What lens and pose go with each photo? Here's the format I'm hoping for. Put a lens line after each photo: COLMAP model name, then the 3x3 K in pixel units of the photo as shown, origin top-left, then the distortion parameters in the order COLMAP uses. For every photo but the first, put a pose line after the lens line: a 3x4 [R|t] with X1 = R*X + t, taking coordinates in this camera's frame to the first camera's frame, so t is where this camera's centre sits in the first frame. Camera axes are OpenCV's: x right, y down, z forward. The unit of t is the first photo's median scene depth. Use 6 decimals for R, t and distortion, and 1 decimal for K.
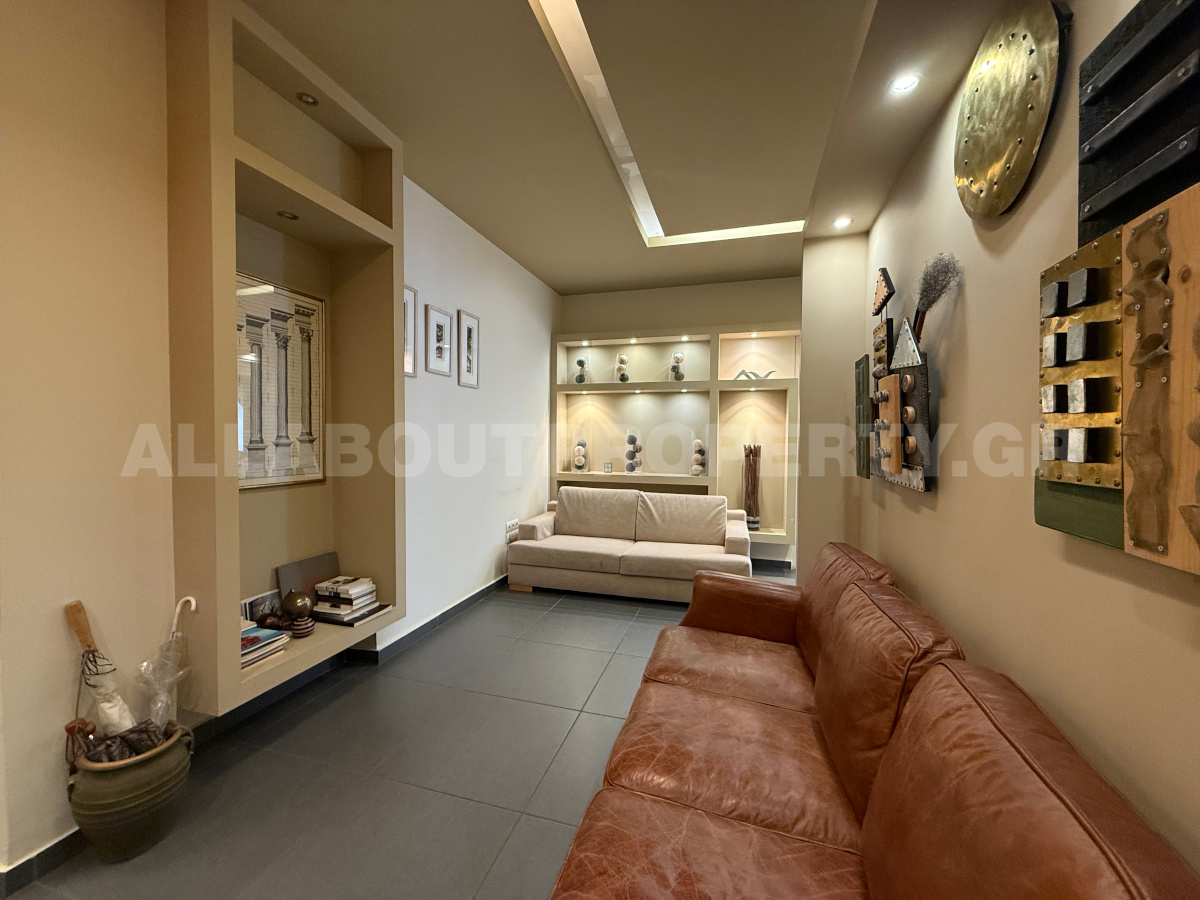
lens RADIAL K [[481.2, 0, 602.2], [0, 481.2, 446.5], [0, 0, 1]] dist [0.001863, -0.000139]
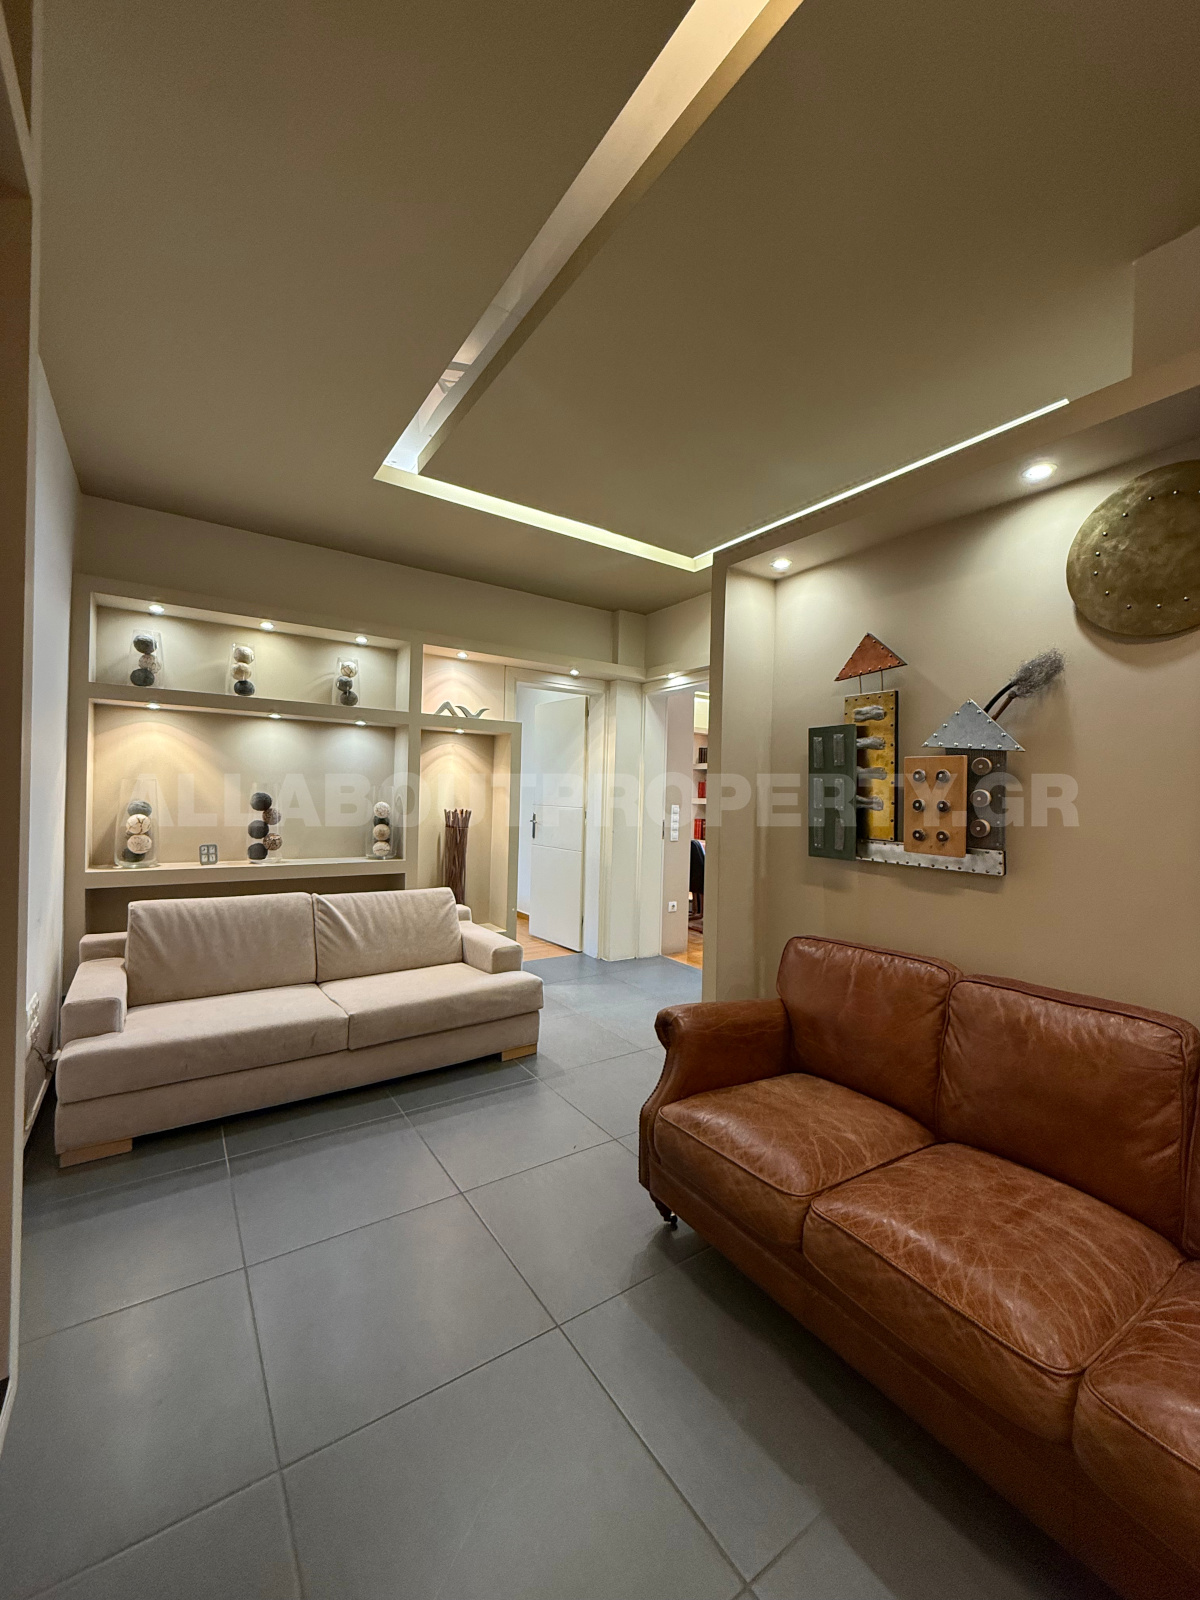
lens RADIAL K [[641.7, 0, 602.5], [0, 641.7, 793.3], [0, 0, 1]] dist [0.001863, -0.000139]
pose [[0.632566, 0.010221, 0.774439, -0.264632], [-0.003975, 0.999943, -0.009950, -0.017978], [-0.774497, 0.003216, 0.632570, 0.230186]]
